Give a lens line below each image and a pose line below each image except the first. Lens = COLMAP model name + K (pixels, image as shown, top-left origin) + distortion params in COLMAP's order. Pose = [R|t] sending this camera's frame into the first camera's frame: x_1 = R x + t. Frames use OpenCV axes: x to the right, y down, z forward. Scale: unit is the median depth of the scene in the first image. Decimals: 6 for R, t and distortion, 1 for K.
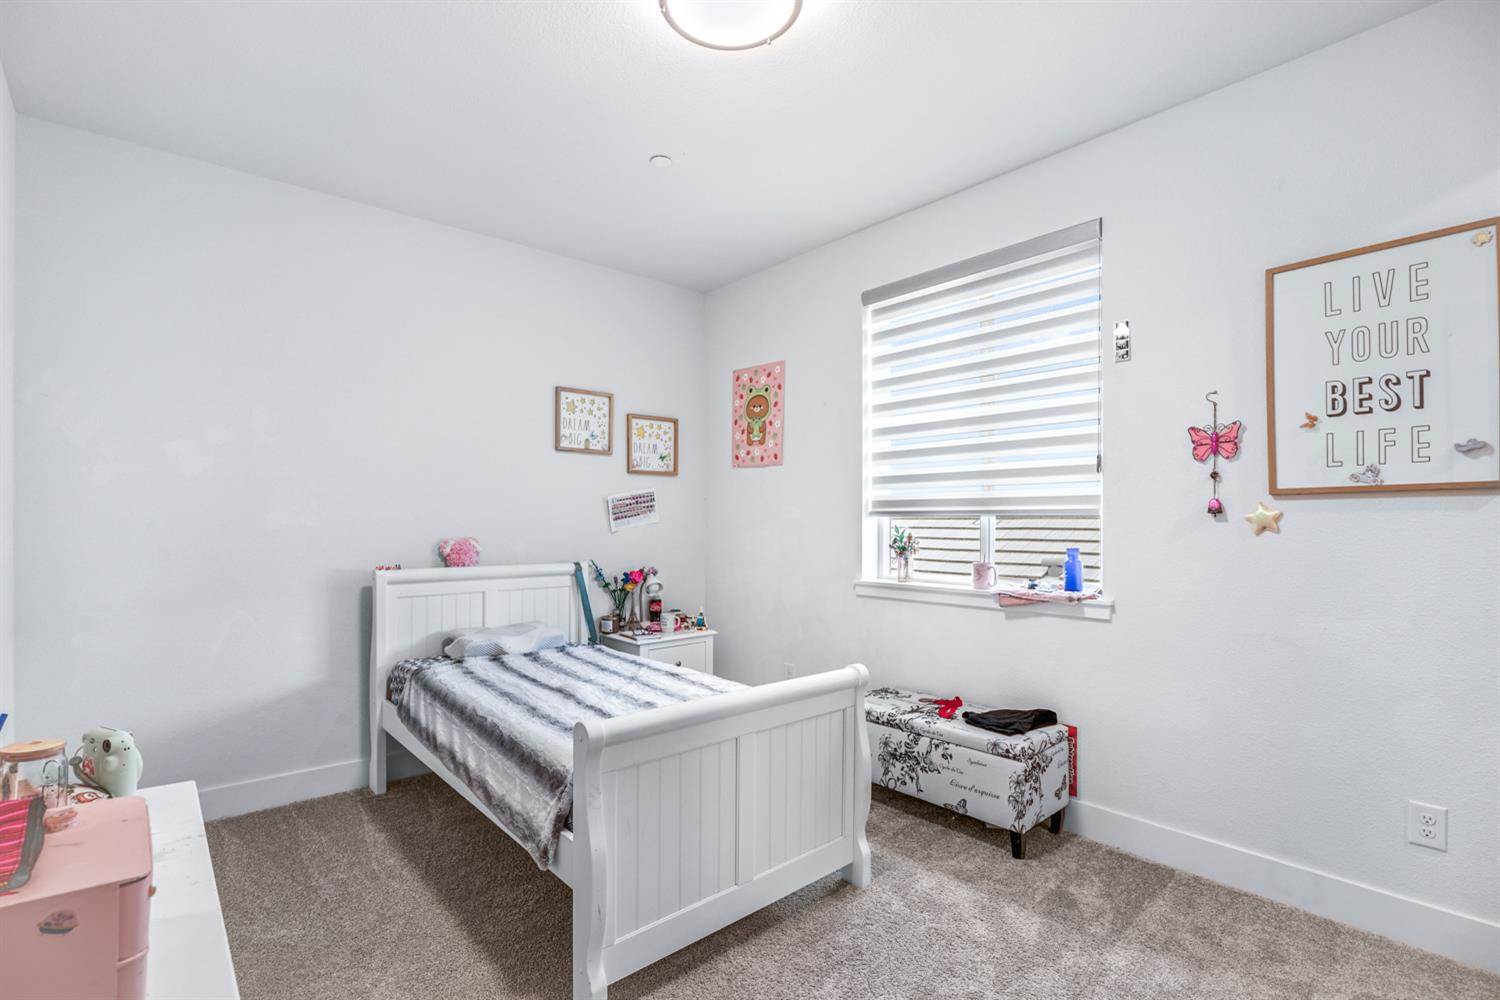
lens RADIAL K [[706.3, 0, 738.3], [0, 706.3, 522.1], [0, 0, 1]] dist [-0.001365, -0.000119]
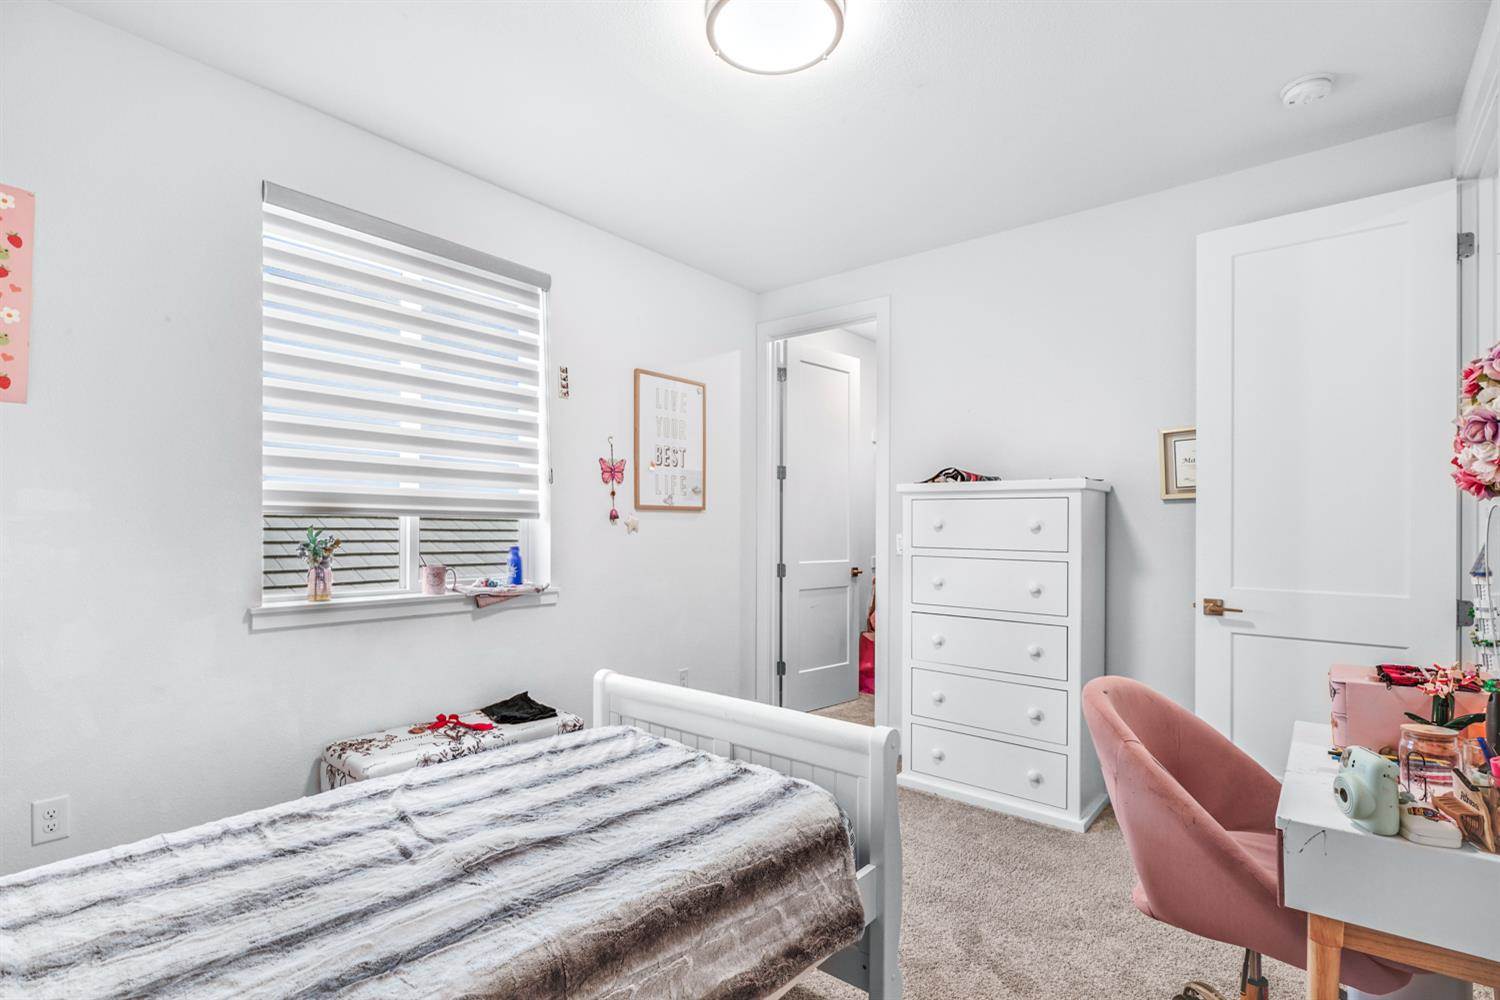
lens RADIAL K [[706.3, 0, 738.3], [0, 706.3, 522.1], [0, 0, 1]] dist [-0.001365, -0.000119]
pose [[-0.162629, 0.003056, 0.986683, -0.812922], [-0.012822, 0.999904, -0.005211, -0.001852], [-0.986604, -0.013499, -0.162574, 0.957829]]
